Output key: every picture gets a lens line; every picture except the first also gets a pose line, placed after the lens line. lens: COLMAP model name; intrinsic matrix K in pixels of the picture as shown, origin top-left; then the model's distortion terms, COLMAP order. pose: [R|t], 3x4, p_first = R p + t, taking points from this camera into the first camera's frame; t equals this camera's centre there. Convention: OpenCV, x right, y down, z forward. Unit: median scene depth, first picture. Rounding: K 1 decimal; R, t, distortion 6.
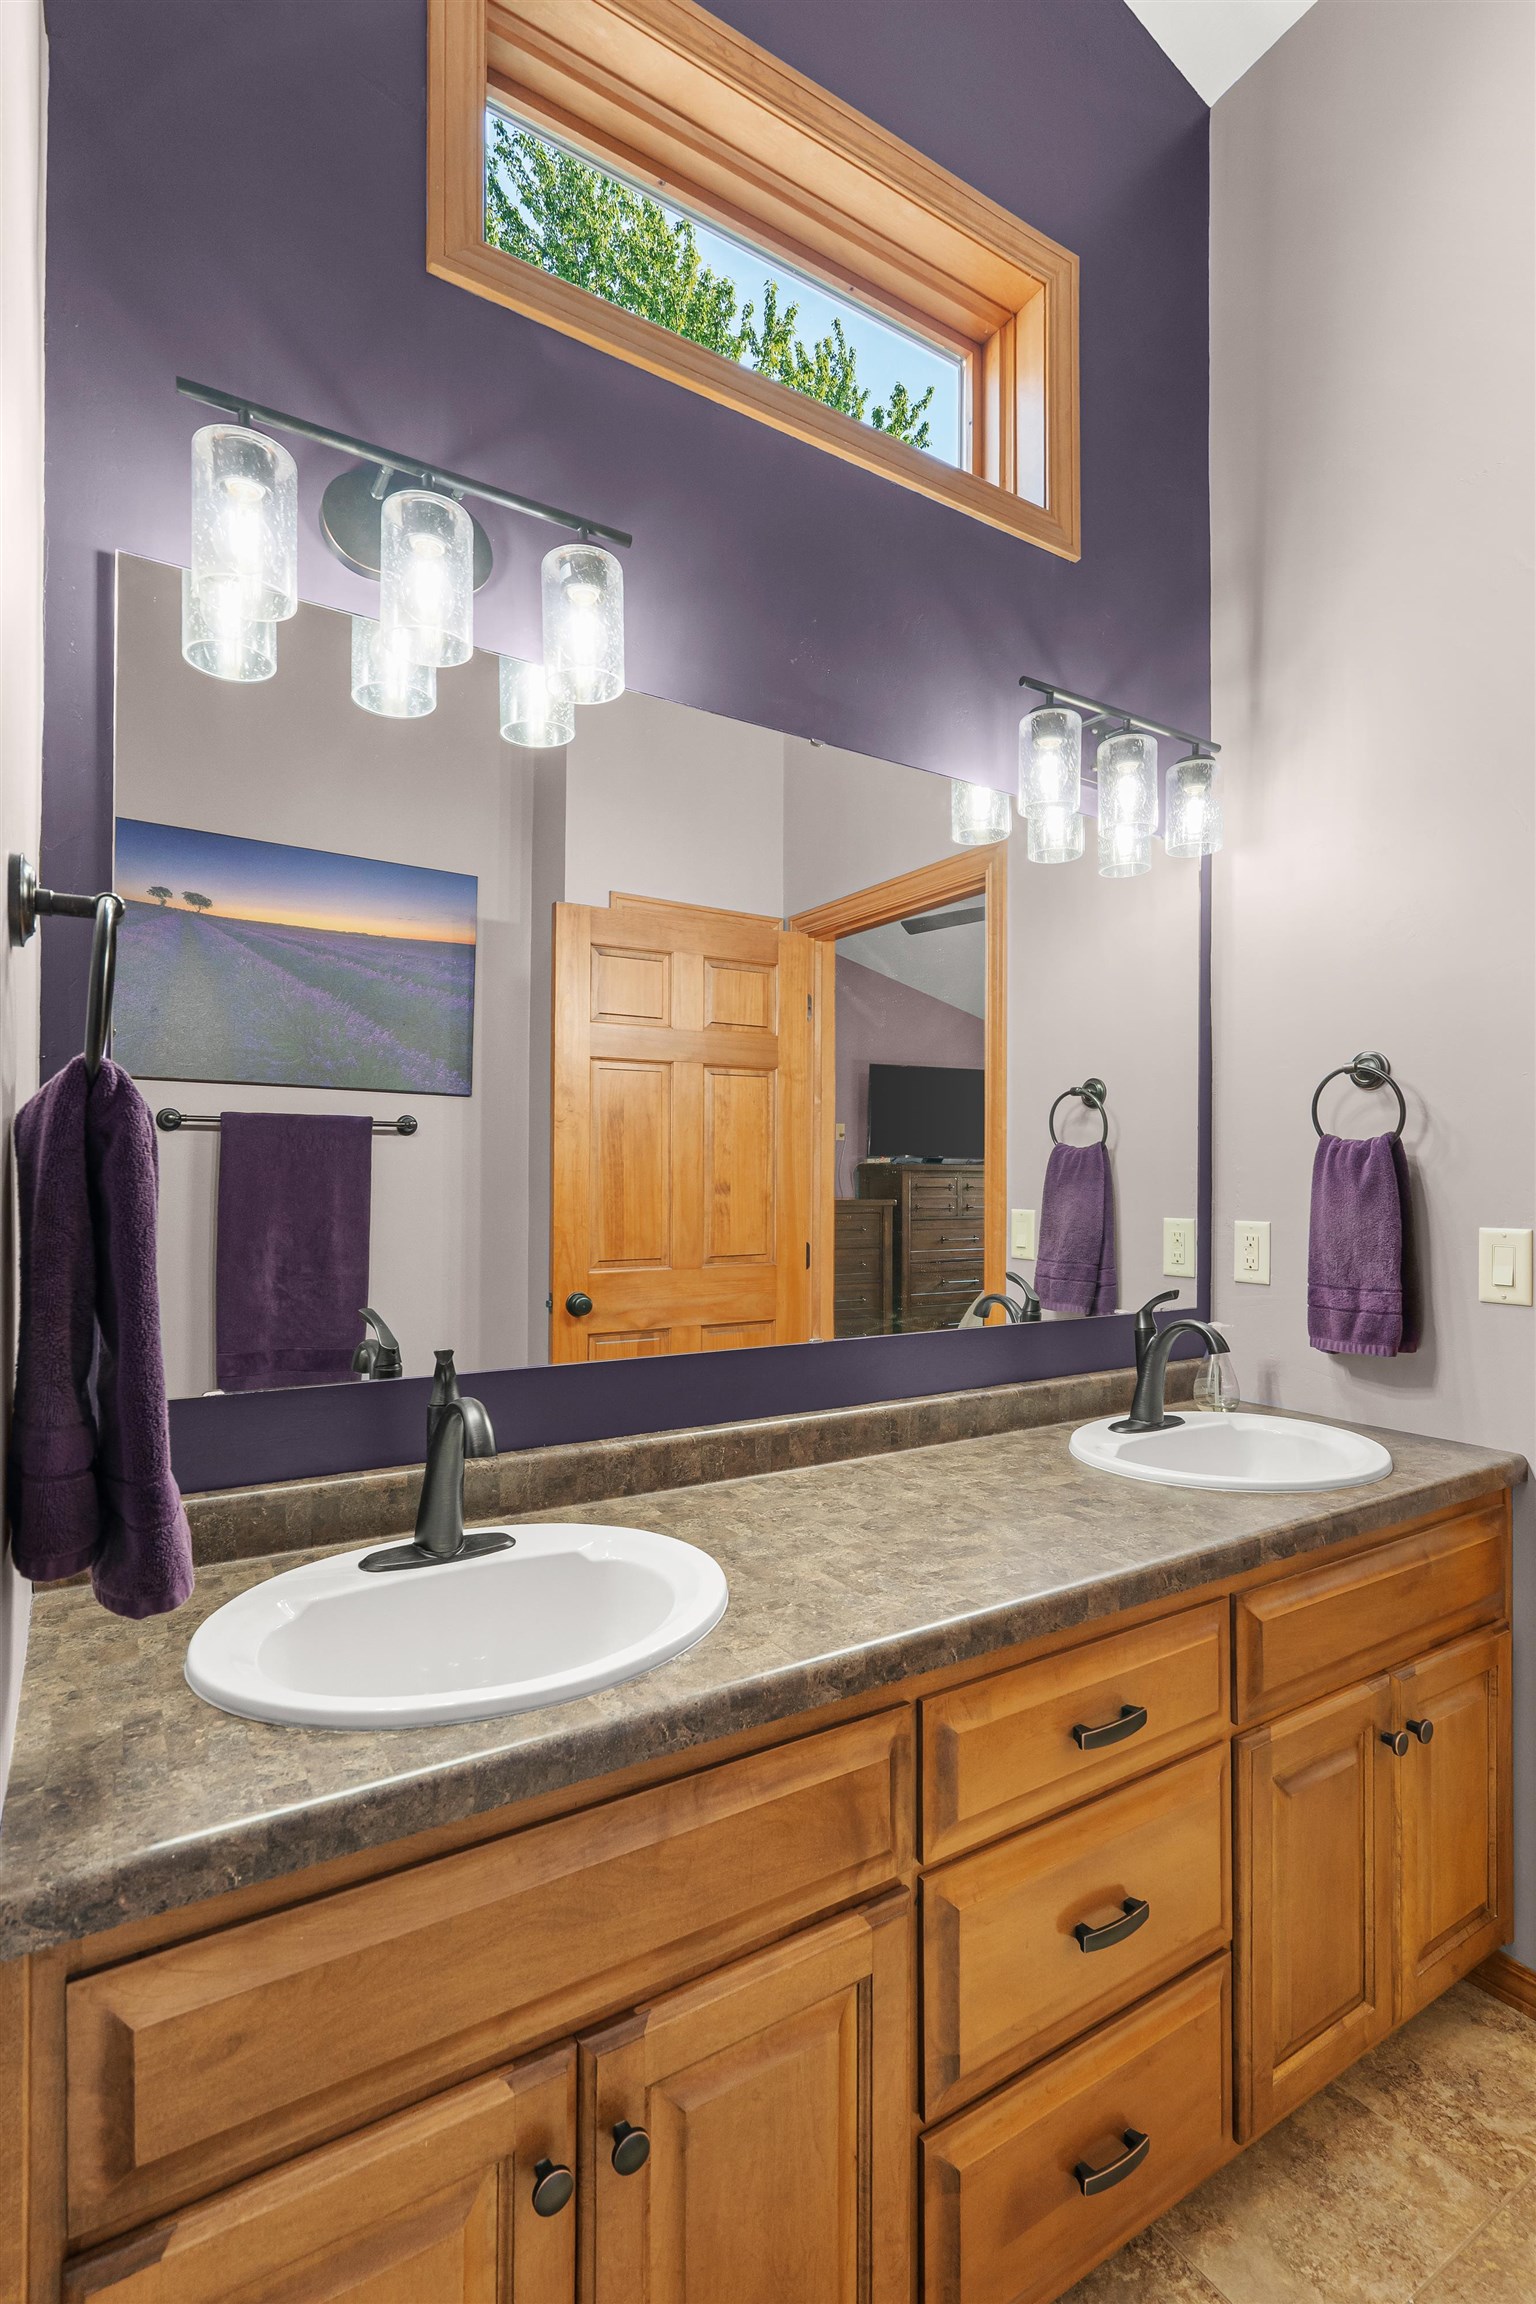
lens RADIAL K [[1044.7, 0, 817.5], [0, 1044.7, 1168.9], [0, 0, 1]] dist [-0.005844, 0.002303]
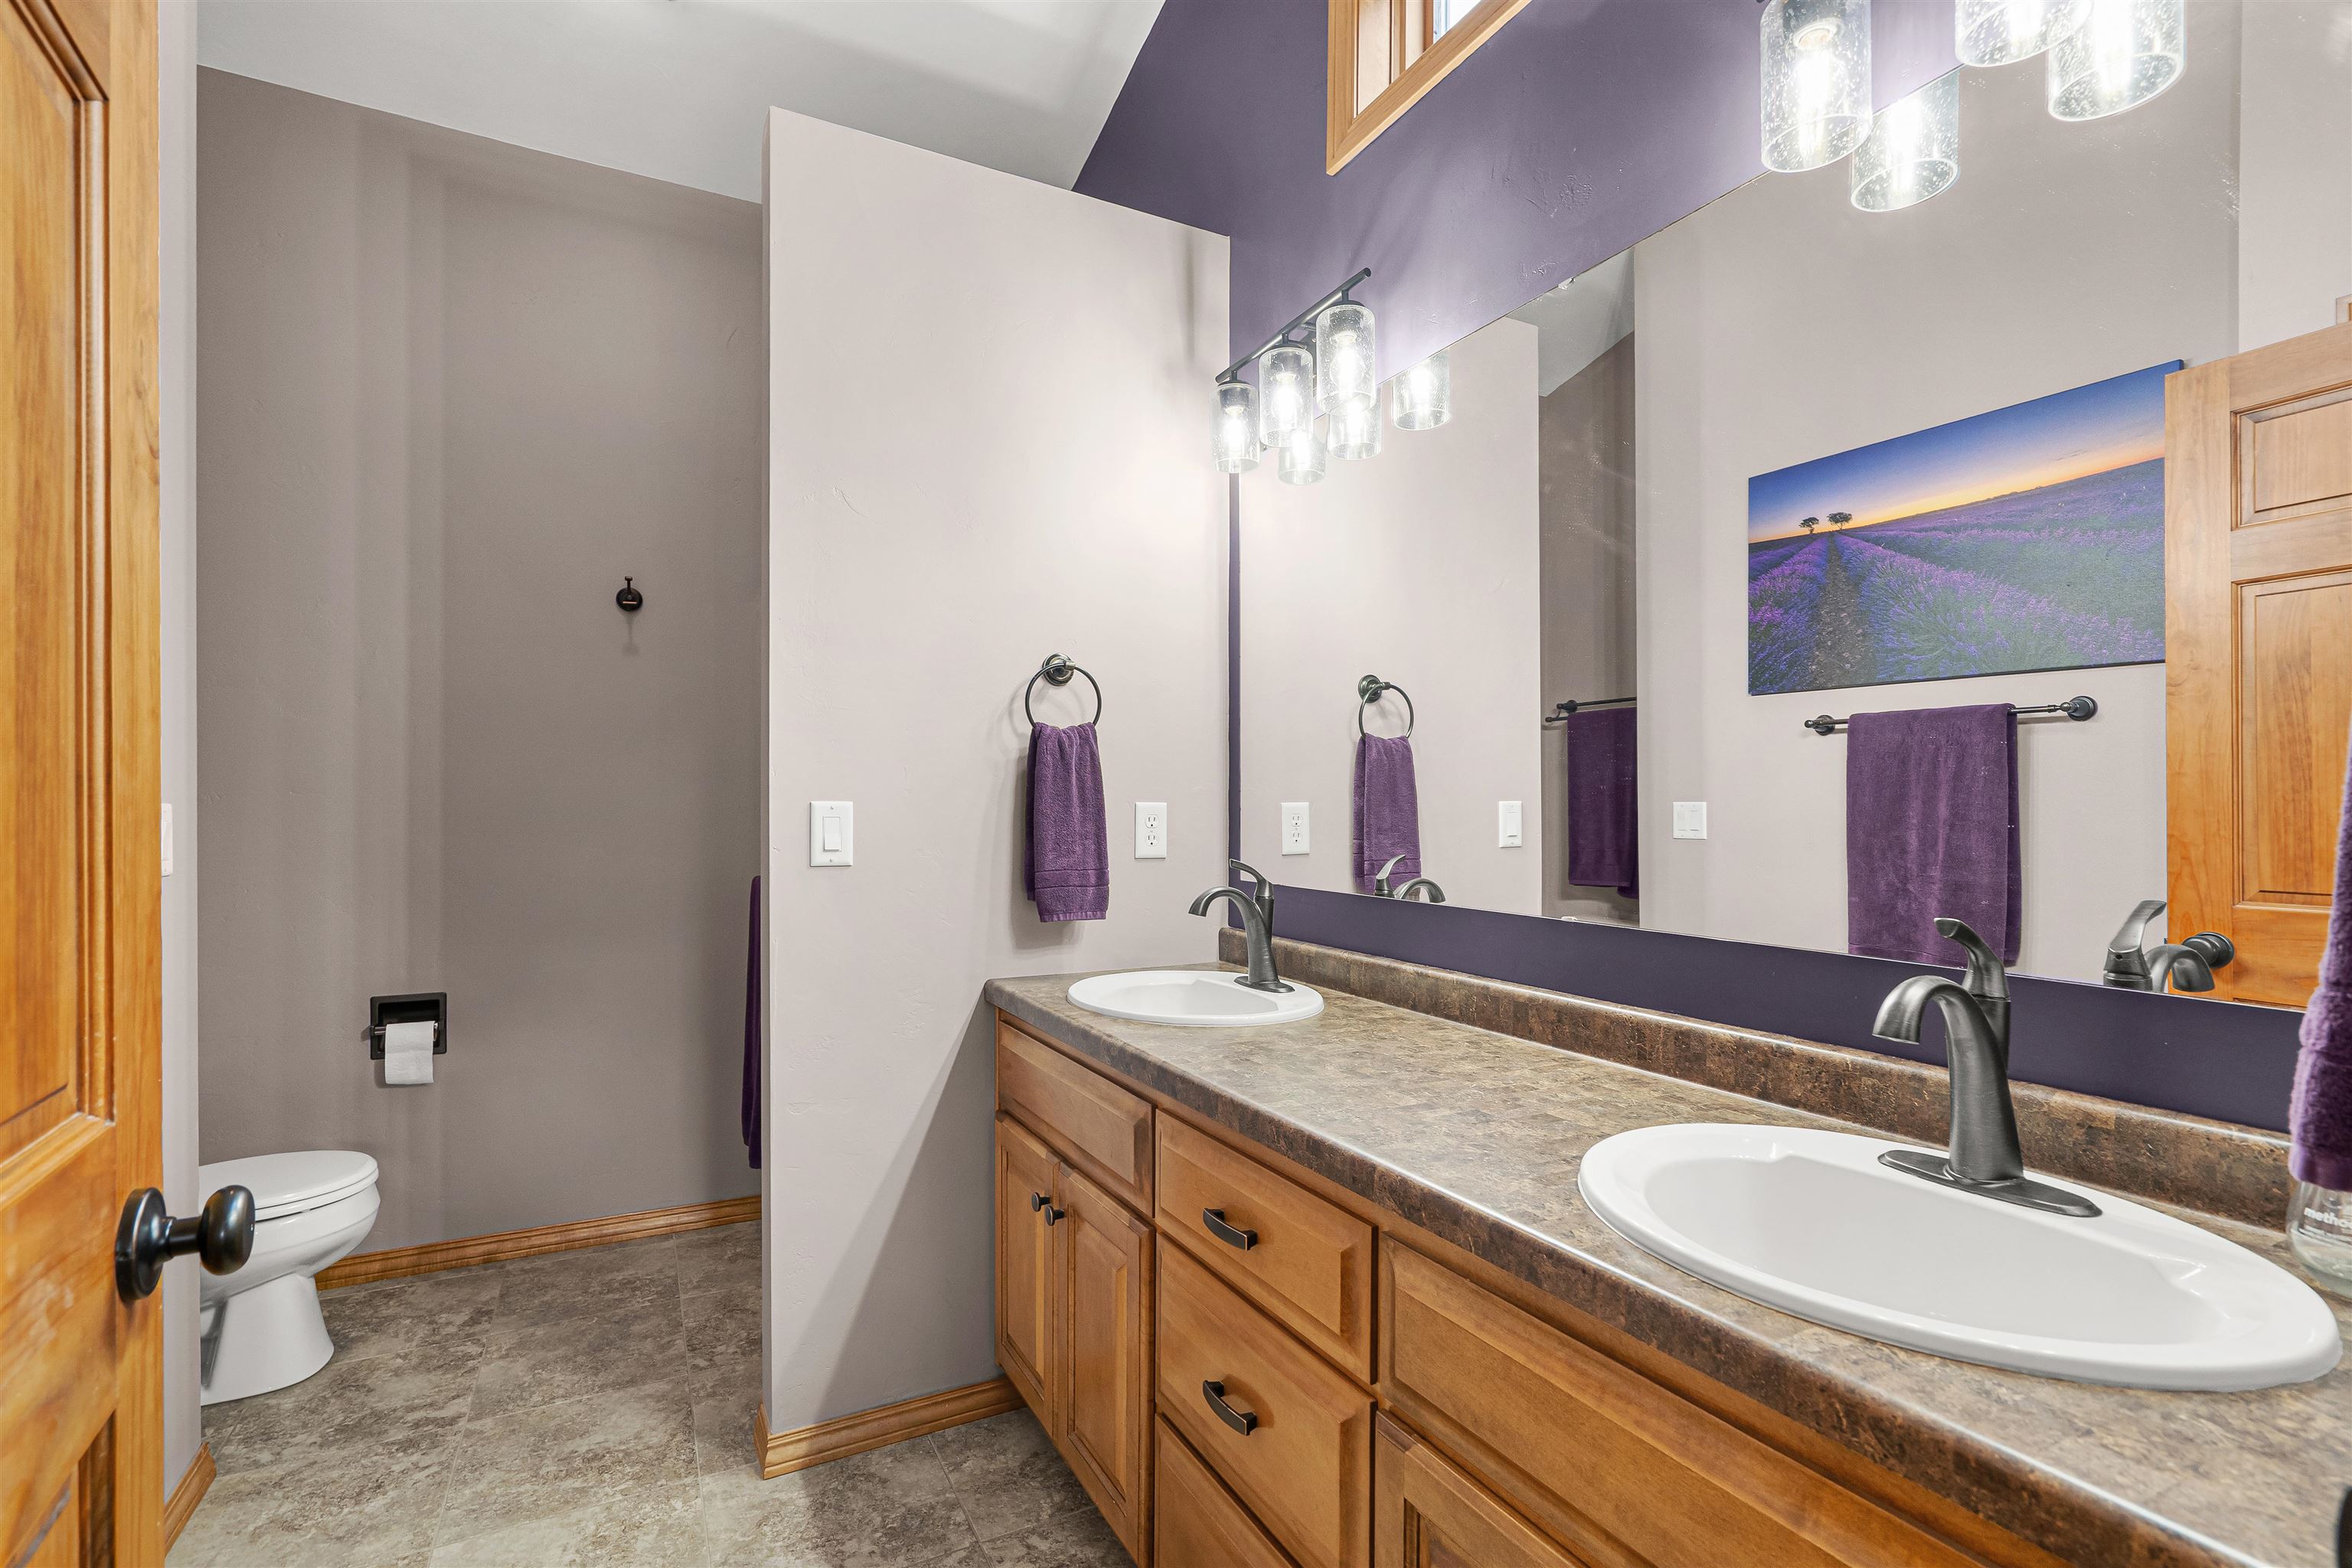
lens RADIAL K [[1066.5, 0, 1169.4], [0, 1066.5, 800.9], [0, 0, 1]] dist [-0.005844, 0.002303]
pose [[-0.076208, -0.004103, -0.997084, 1.111020], [0.008215, 0.999955, -0.004743, 0.066045], [0.997058, -0.008553, -0.076171, 0.802900]]
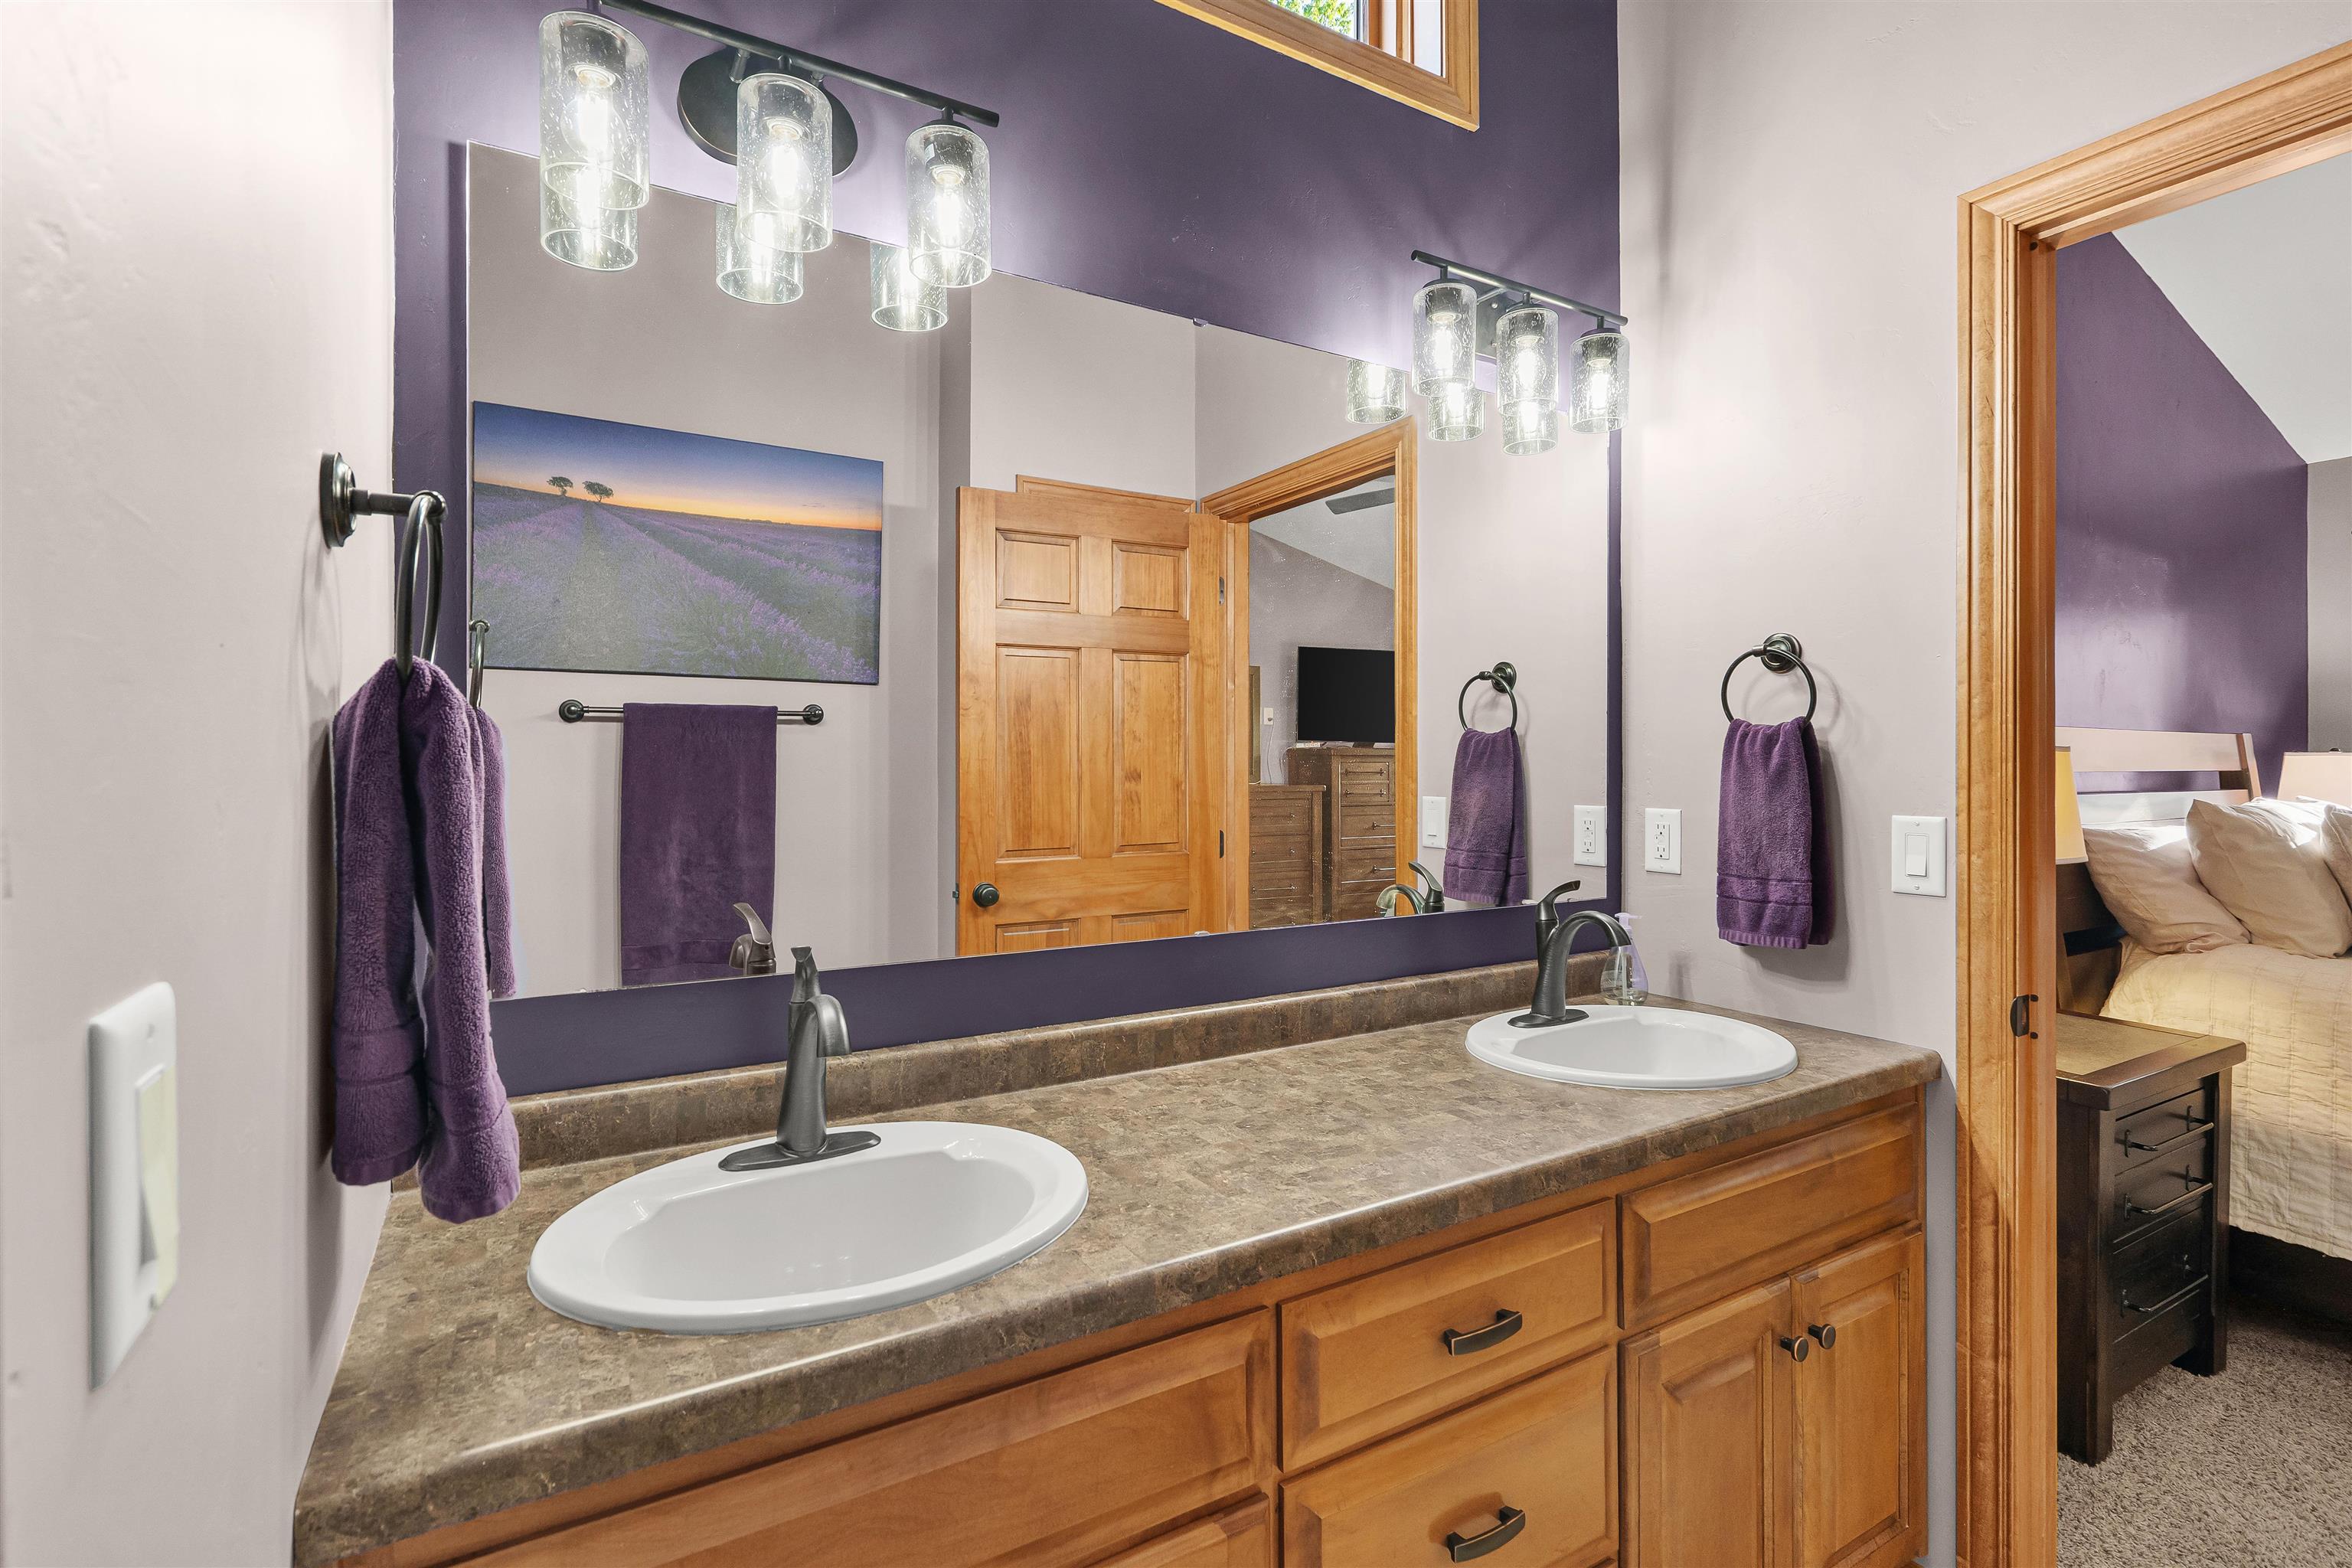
lens RADIAL K [[1066.5, 0, 1232.7], [0, 1066.5, 757.4], [0, 0, 1]] dist [-0.005844, 0.002303]
pose [[0.999757, -0.006300, -0.021137, 0.055712], [0.006383, 0.999972, 0.003844, -0.005502], [0.021112, -0.003978, 0.999769, 0.001957]]
